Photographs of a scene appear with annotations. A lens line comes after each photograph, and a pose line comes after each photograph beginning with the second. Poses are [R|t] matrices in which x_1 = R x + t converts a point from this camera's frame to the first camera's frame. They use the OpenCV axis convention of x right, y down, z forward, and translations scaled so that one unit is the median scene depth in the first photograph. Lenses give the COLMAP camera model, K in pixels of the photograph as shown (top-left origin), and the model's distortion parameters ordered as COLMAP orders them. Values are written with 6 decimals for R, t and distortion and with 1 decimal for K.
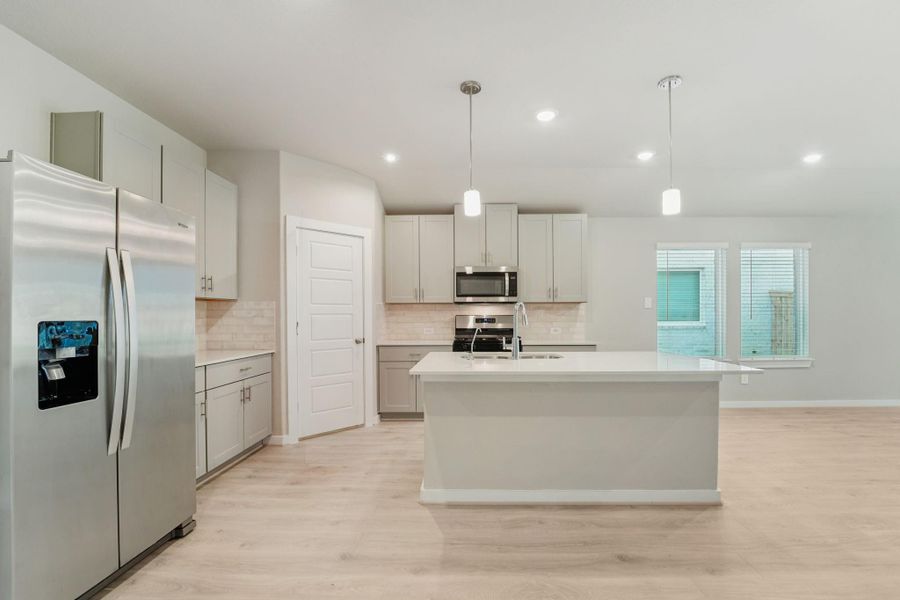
lens RADIAL K [[370.2, 0, 452.0], [0, 370.2, 302.3], [0, 0, 1]] dist [-0.021618, -0.000092]
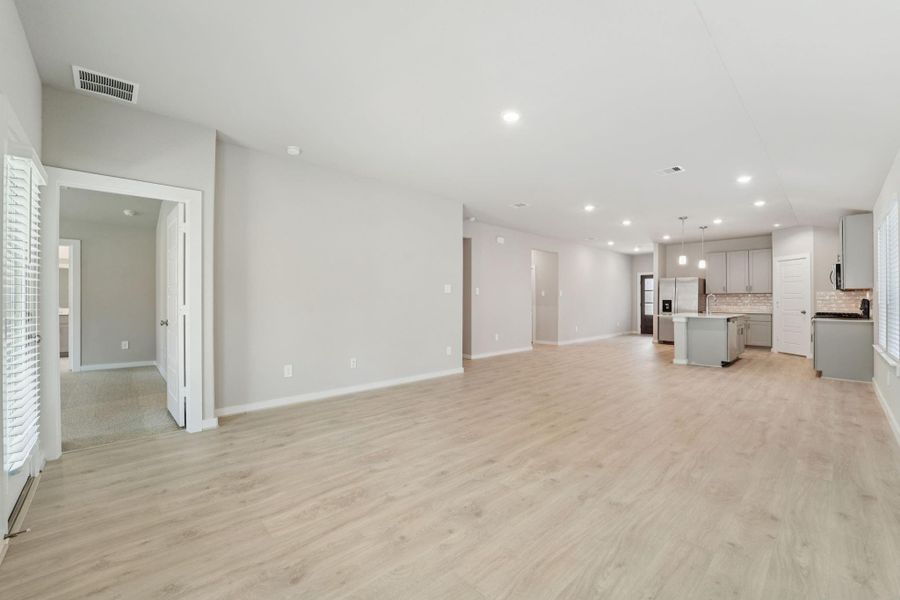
lens RADIAL K [[370.2, 0, 452.0], [0, 370.2, 302.3], [0, 0, 1]] dist [-0.021618, -0.000092]
pose [[-0.701765, 0.002624, -0.712404, 2.624551], [0.023683, 0.999526, -0.019647, 0.048080], [0.712015, -0.030659, -0.701494, 1.124227]]
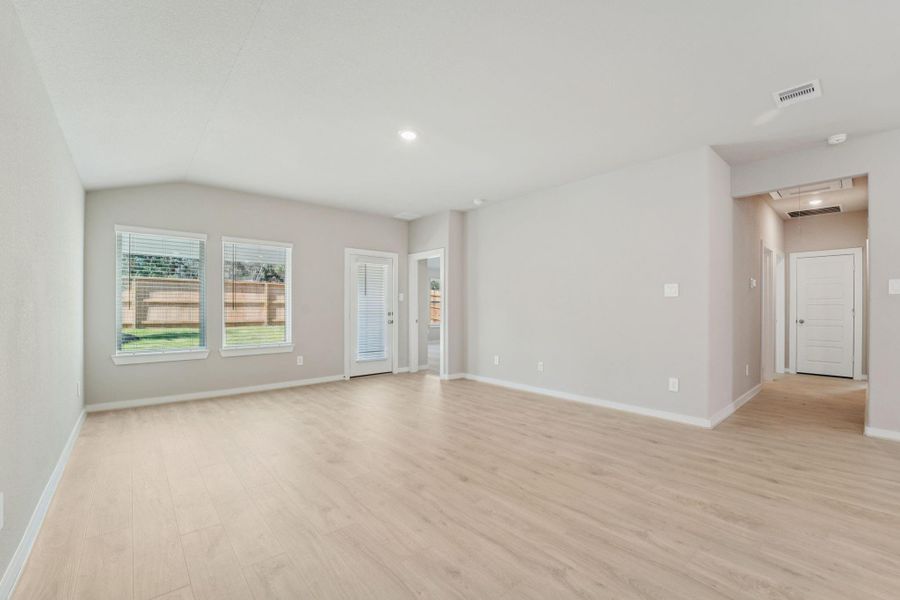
lens RADIAL K [[373.7, 0, 447.3], [0, 373.7, 305.2], [0, 0, 1]] dist [-0.017704, -0.000012]
pose [[-0.679090, 0.005340, 0.734035, 1.150718], [-0.025921, 0.999175, -0.031250, 0.050525], [-0.733597, -0.040249, -0.678392, 1.179799]]
